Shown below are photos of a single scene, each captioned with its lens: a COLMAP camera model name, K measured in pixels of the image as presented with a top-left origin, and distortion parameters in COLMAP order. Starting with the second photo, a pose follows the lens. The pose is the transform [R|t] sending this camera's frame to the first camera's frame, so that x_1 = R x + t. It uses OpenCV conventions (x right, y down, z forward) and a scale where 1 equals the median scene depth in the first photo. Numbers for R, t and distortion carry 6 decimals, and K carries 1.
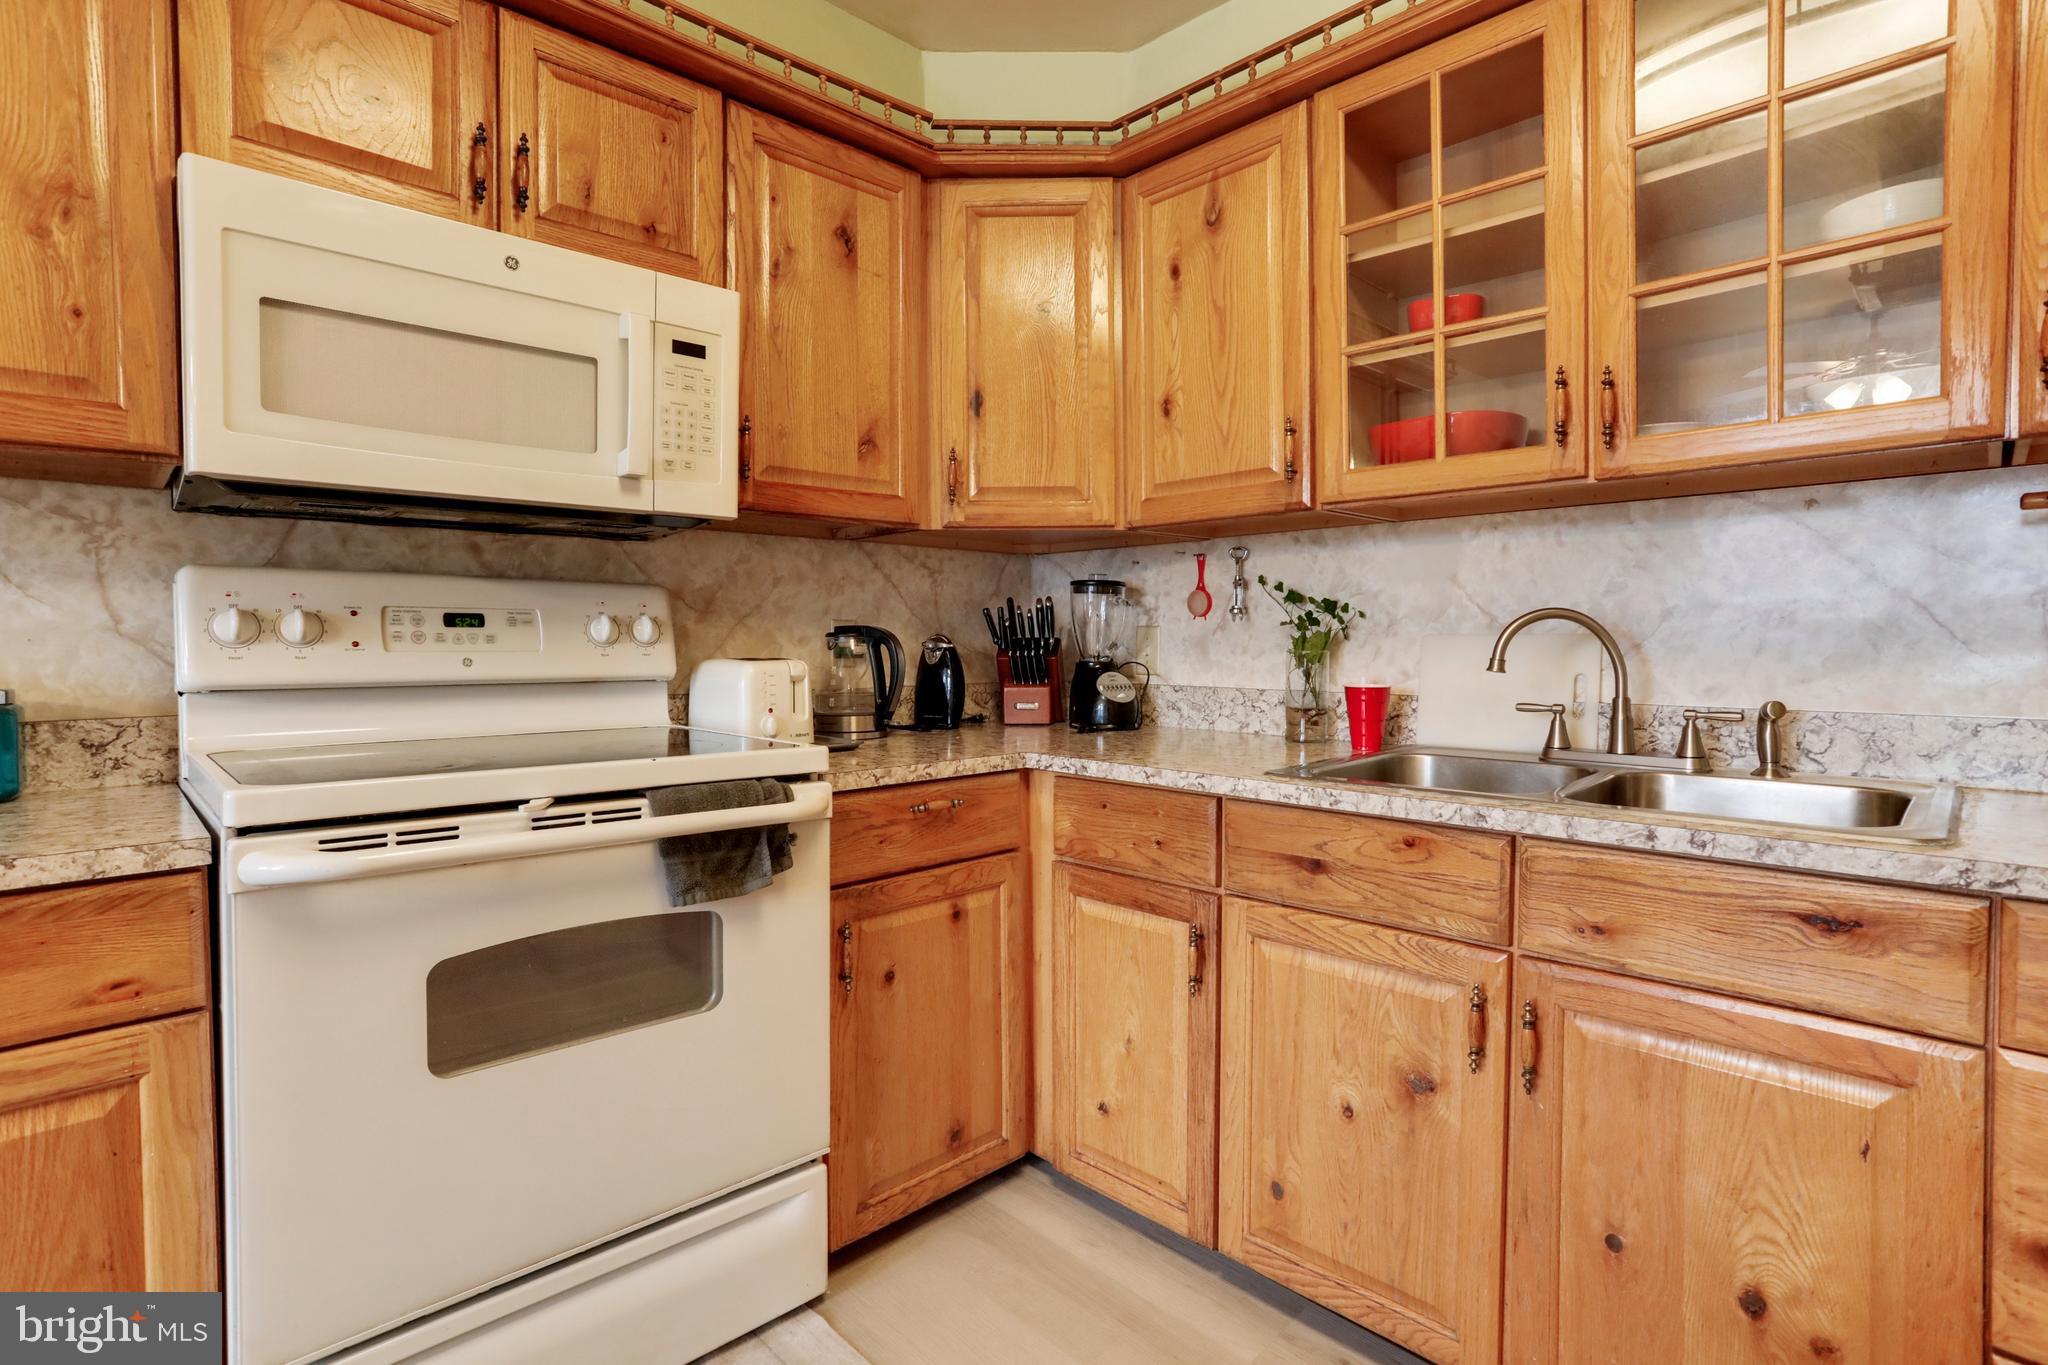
lens RADIAL K [[1009.2, 0, 1023.4], [0, 1009.2, 673.7], [0, 0, 1]] dist [-0.045572, 0.025935]
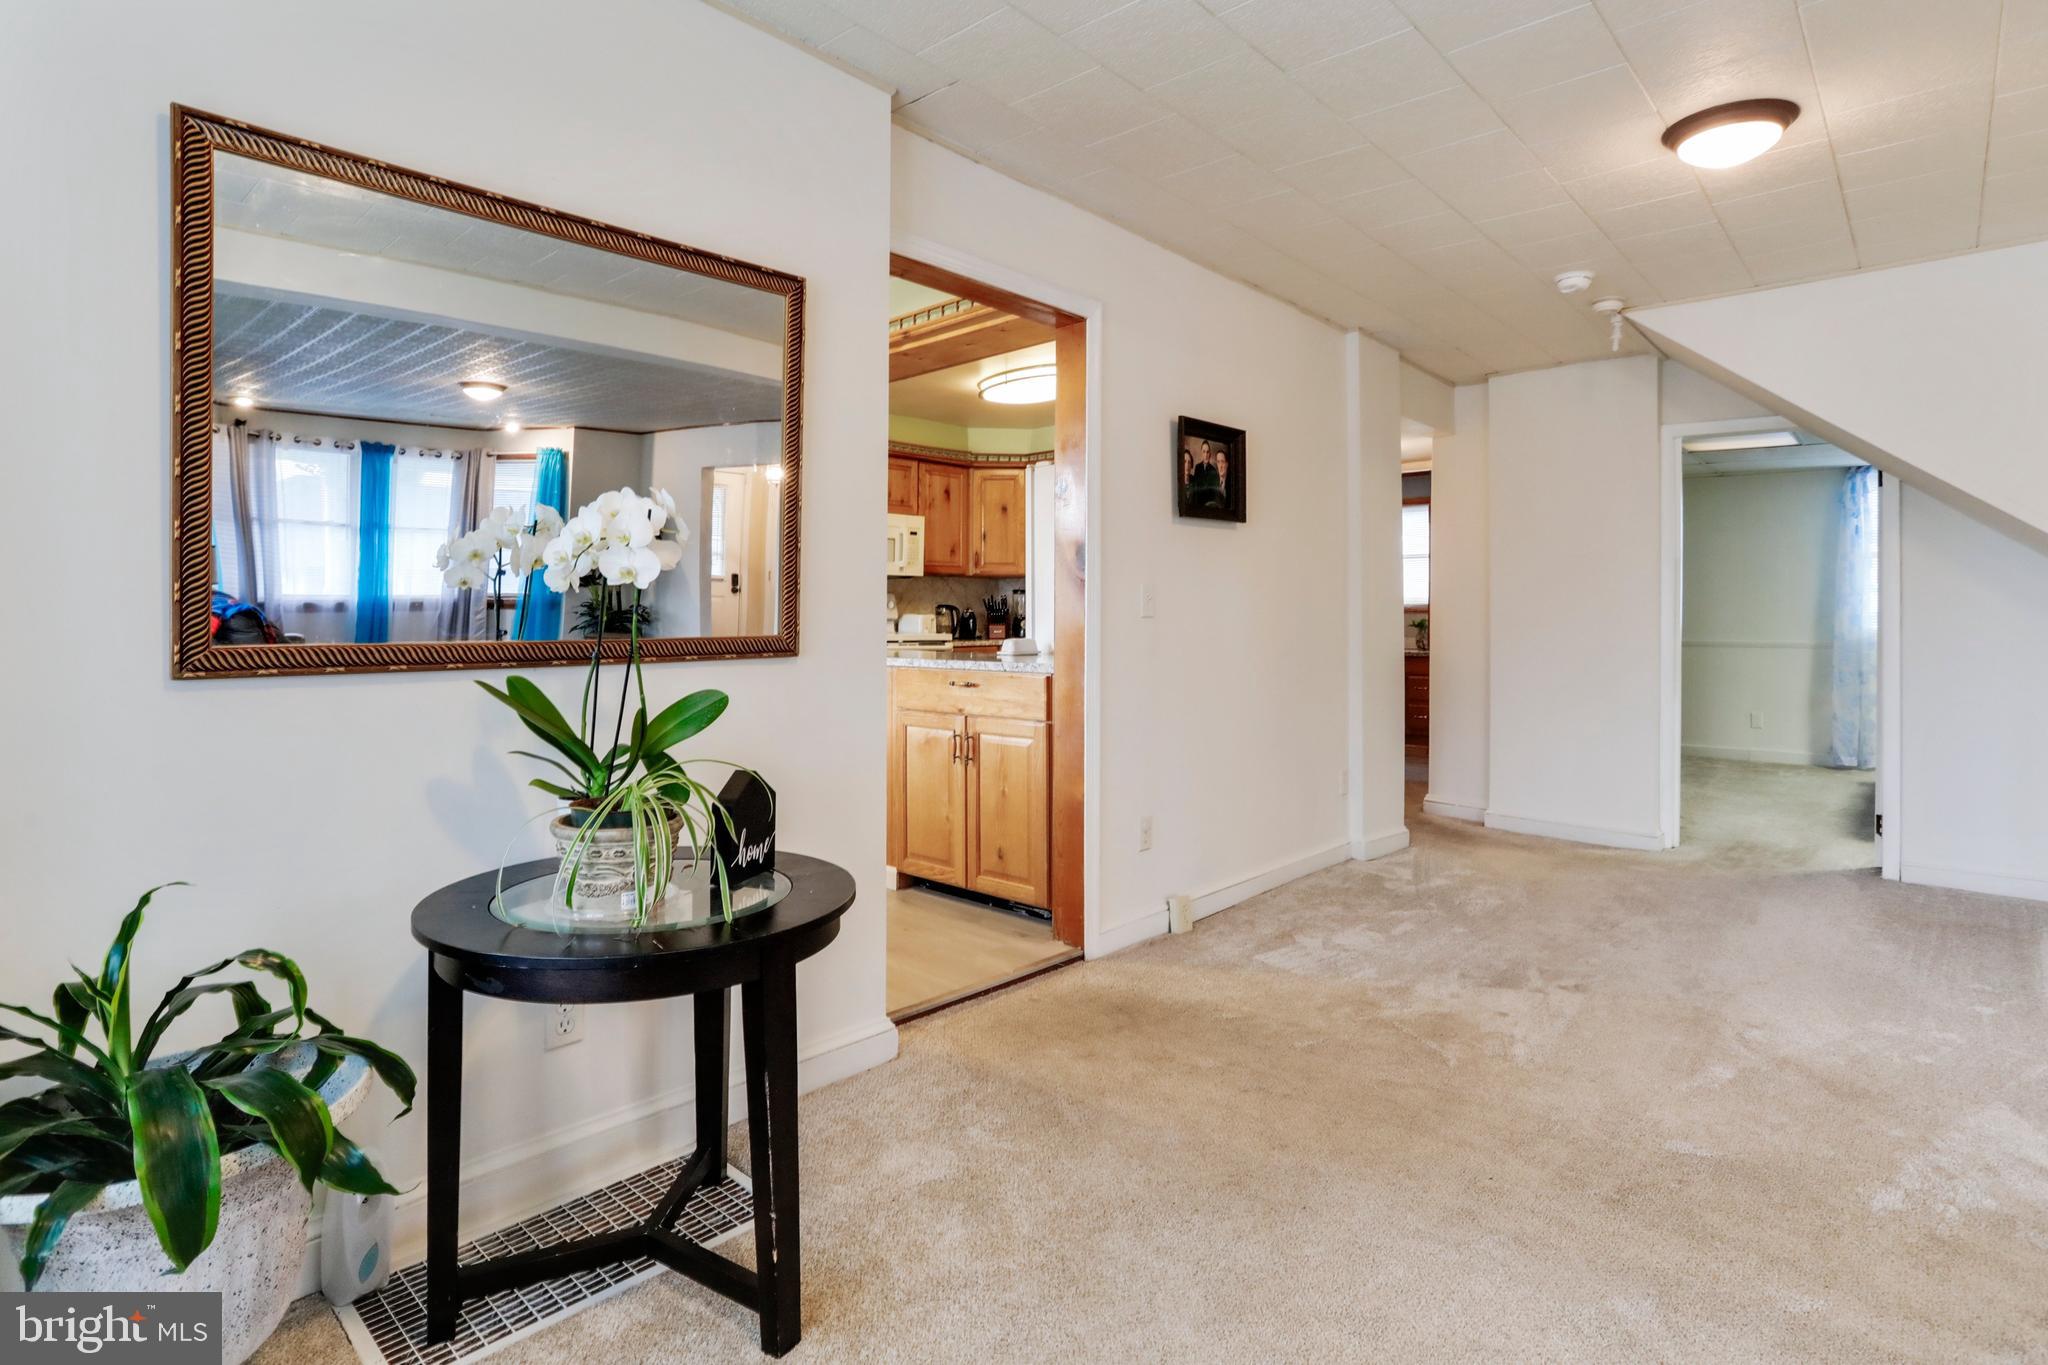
lens RADIAL K [[1009.2, 0, 1023.4], [0, 1009.2, 673.7], [0, 0, 1]] dist [-0.045572, 0.025935]
pose [[0.999008, 0.002122, 0.044481, -0.081935], [-0.003039, 0.999784, 0.020578, 0.144912], [-0.044427, -0.020692, 0.998798, -3.044069]]
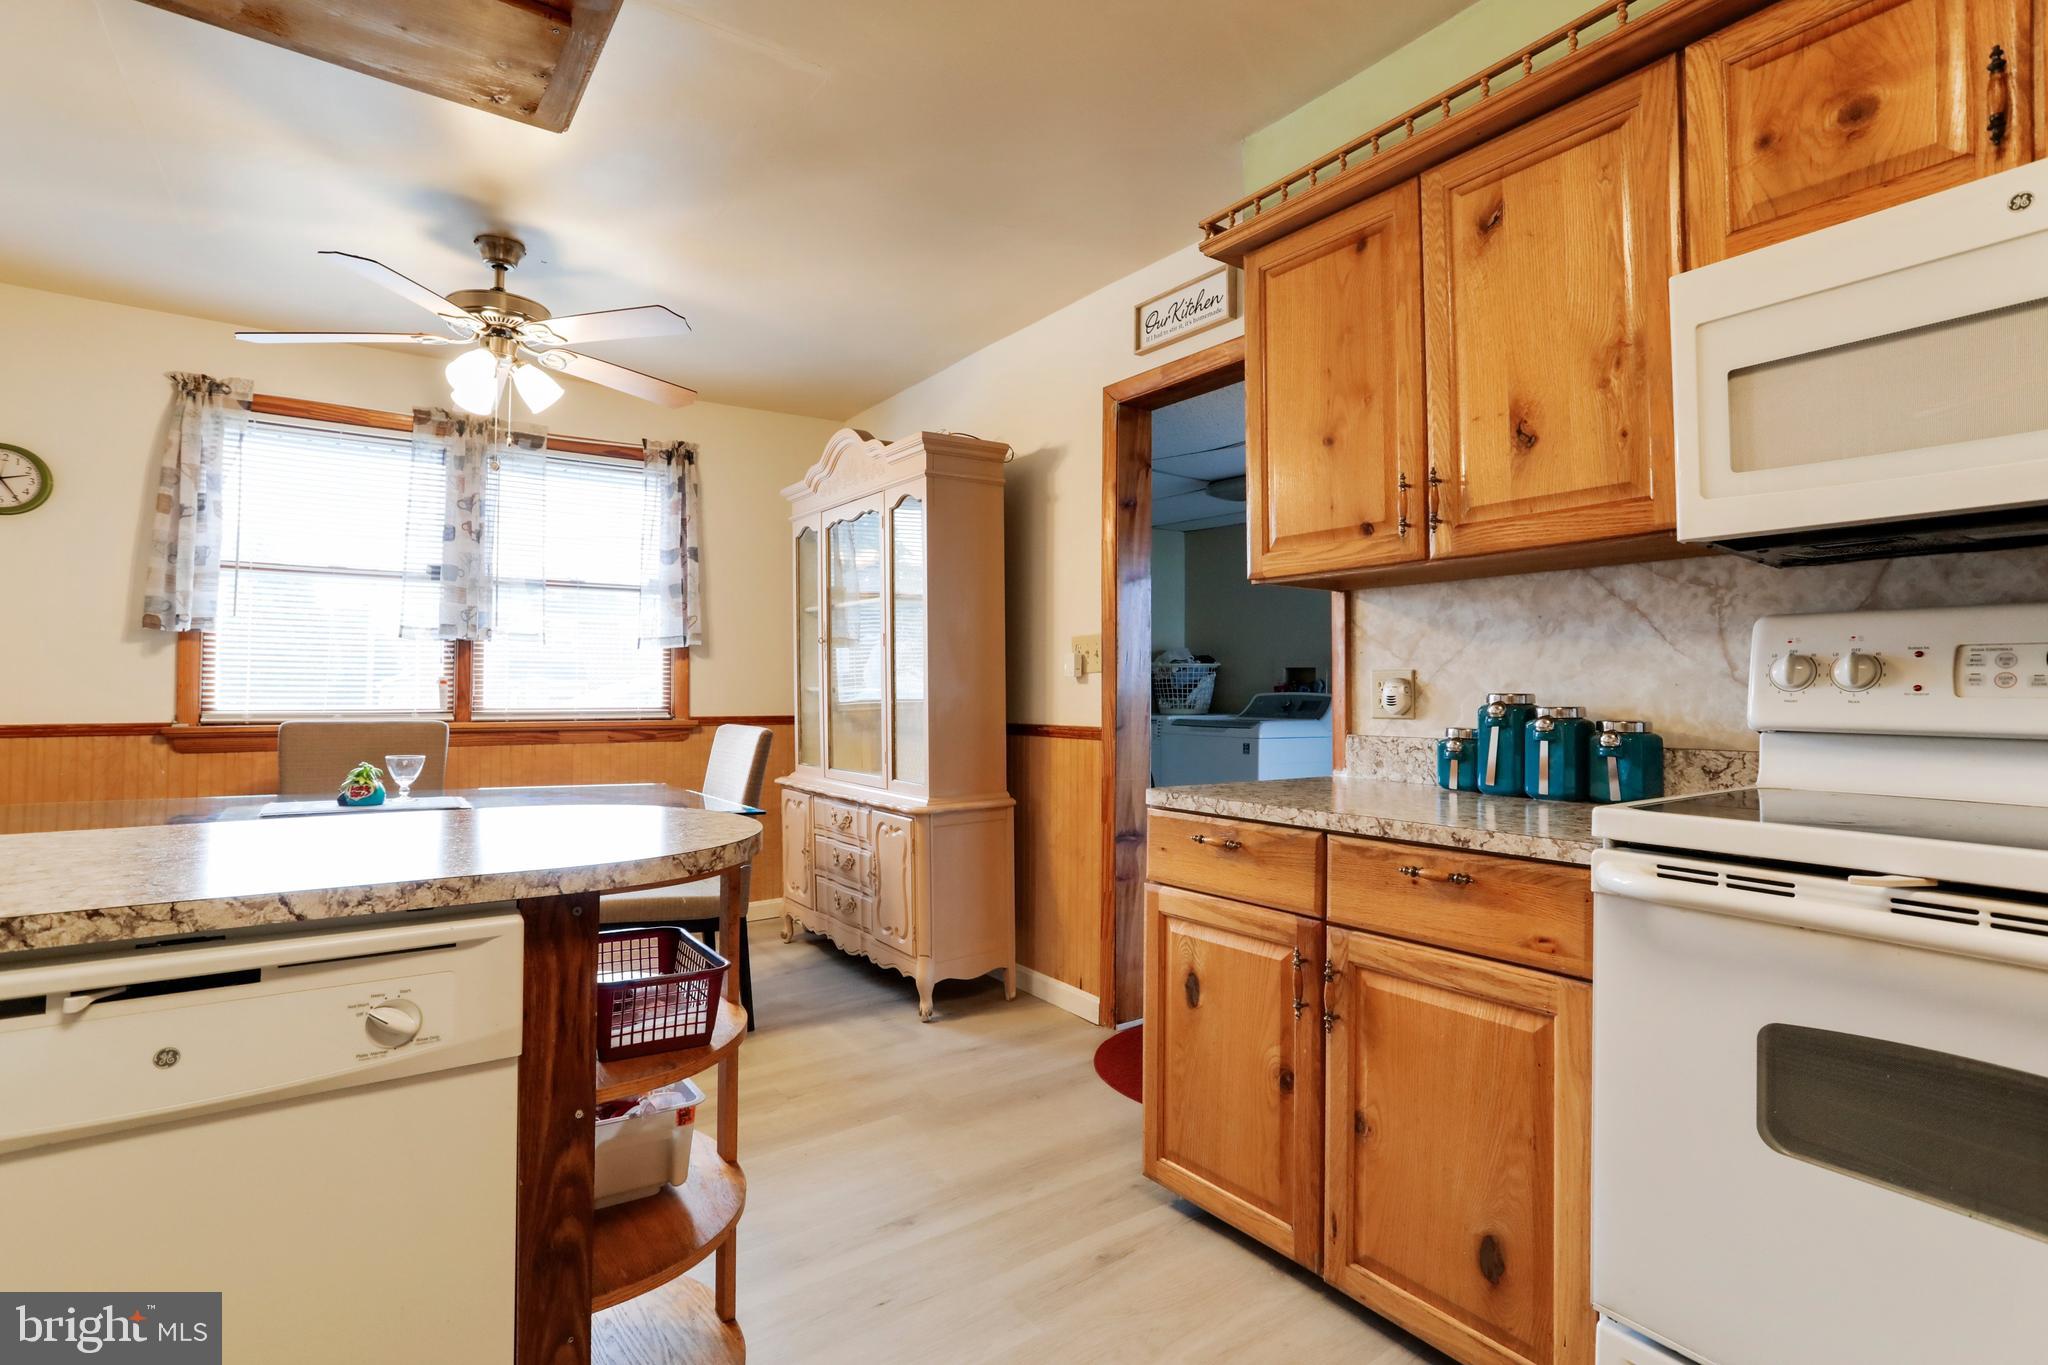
lens RADIAL K [[1009.2, 0, 1023.4], [0, 1009.2, 673.7], [0, 0, 1]] dist [-0.045572, 0.025935]
pose [[-0.162707, -0.012653, -0.986593, 0.350525], [-0.030408, 0.999507, -0.007804, -0.010713], [0.986206, 0.028731, -0.163011, 0.328963]]
